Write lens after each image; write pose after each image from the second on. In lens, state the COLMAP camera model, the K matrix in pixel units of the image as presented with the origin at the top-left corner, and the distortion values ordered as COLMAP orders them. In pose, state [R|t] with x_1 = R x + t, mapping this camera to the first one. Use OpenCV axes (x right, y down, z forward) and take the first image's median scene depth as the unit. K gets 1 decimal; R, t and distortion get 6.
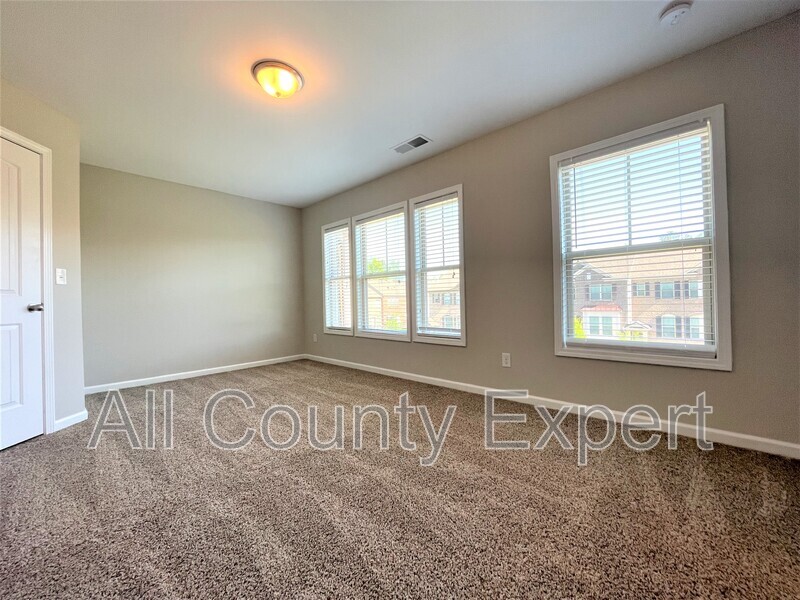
lens RADIAL K [[324.4, 0, 400.0], [0, 324.4, 300.0], [0, 0, 1]] dist [0.009211, -0.000150]
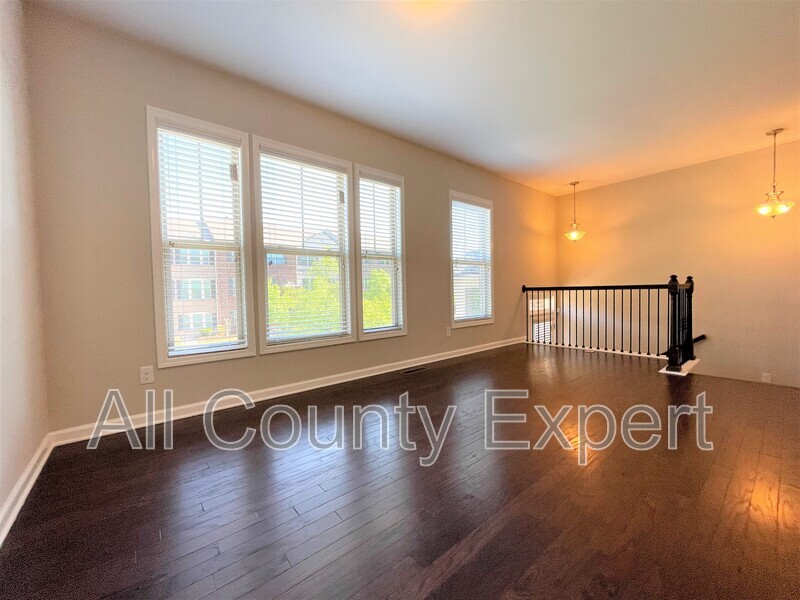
lens RADIAL K [[324.4, 0, 400.0], [0, 324.4, 300.0], [0, 0, 1]] dist [0.009211, -0.000150]
pose [[0.117008, -0.024726, 0.992823, -0.766077], [0.001209, 0.999693, 0.024755, 0.002434], [-0.993130, -0.001696, 0.117002, 0.813330]]
